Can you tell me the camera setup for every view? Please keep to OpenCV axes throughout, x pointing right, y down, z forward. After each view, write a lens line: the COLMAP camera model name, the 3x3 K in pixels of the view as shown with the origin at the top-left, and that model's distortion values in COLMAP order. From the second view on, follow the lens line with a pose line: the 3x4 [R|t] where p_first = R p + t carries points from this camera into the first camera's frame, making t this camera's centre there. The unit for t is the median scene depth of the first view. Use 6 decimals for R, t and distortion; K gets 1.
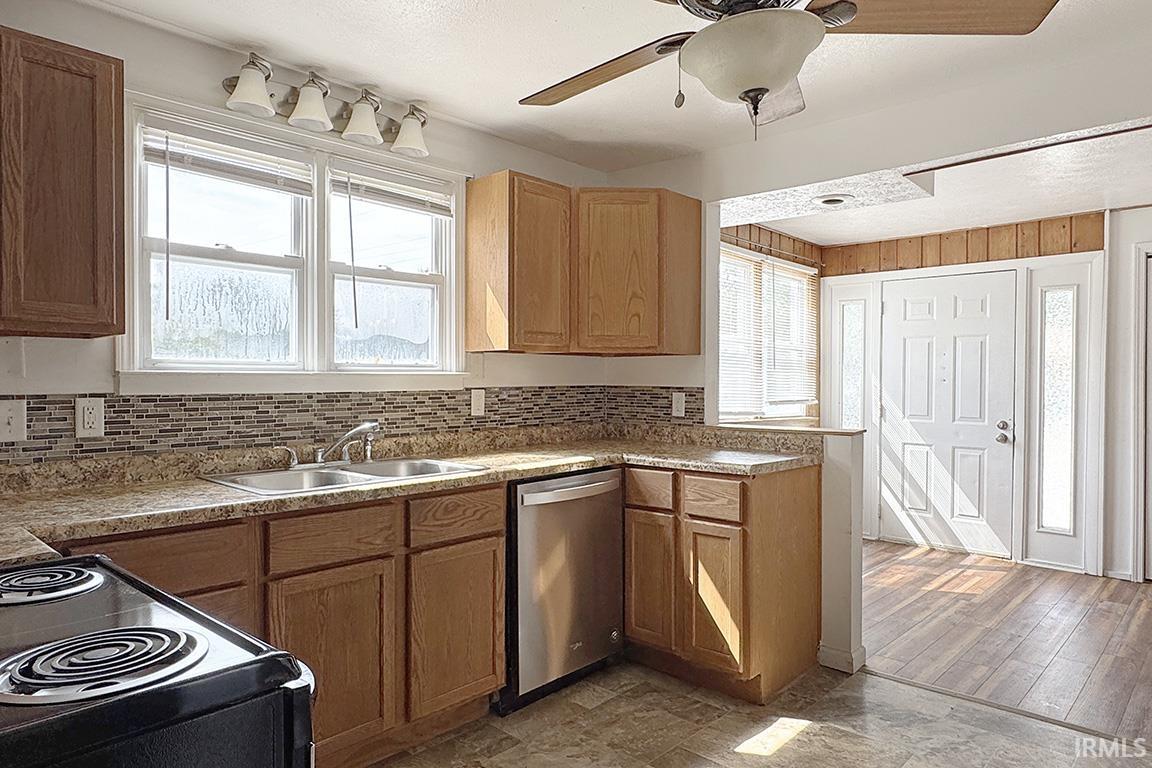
lens RADIAL K [[735.6, 0, 577.5], [0, 735.6, 382.9], [0, 0, 1]] dist [0.000666, -0.000088]
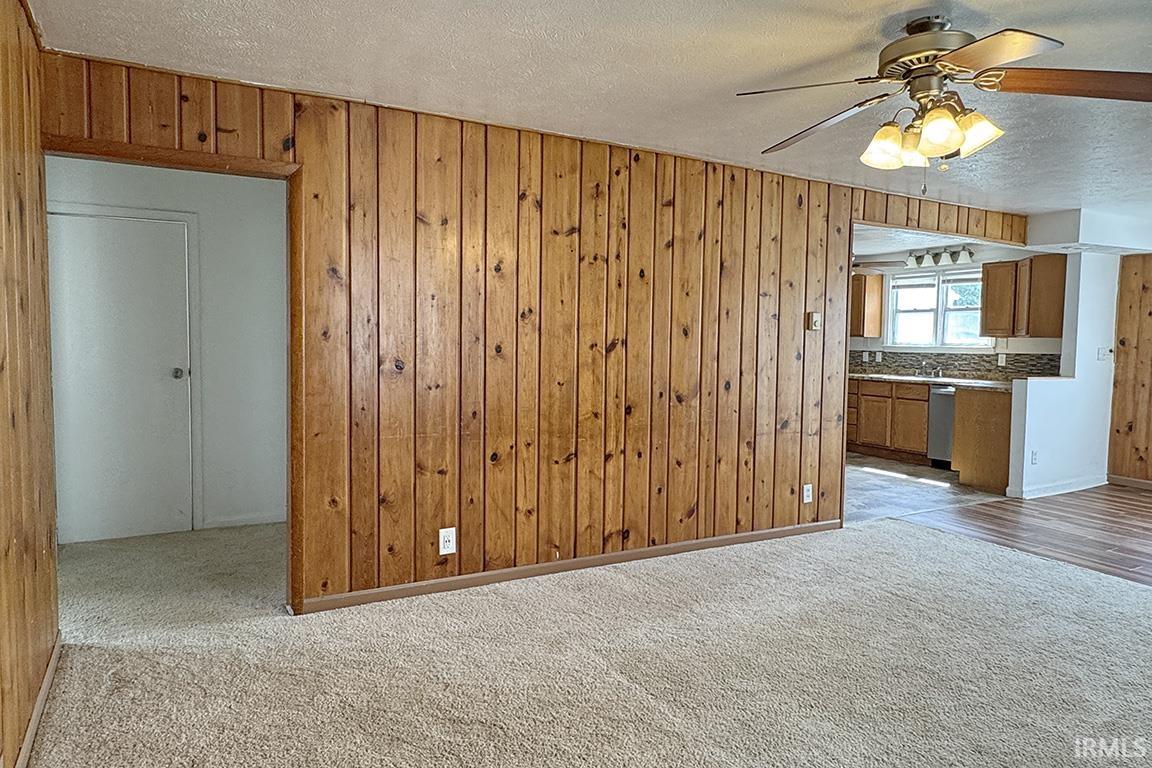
lens RADIAL K [[735.6, 0, 576.7], [0, 735.6, 384.5], [0, 0, 1]] dist [0.000666, -0.000088]
pose [[-0.323228, 0.048246, -0.945091, 2.564431], [-0.024764, 0.997926, 0.059412, 0.000045], [0.945997, 0.042608, -0.321363, 0.514407]]
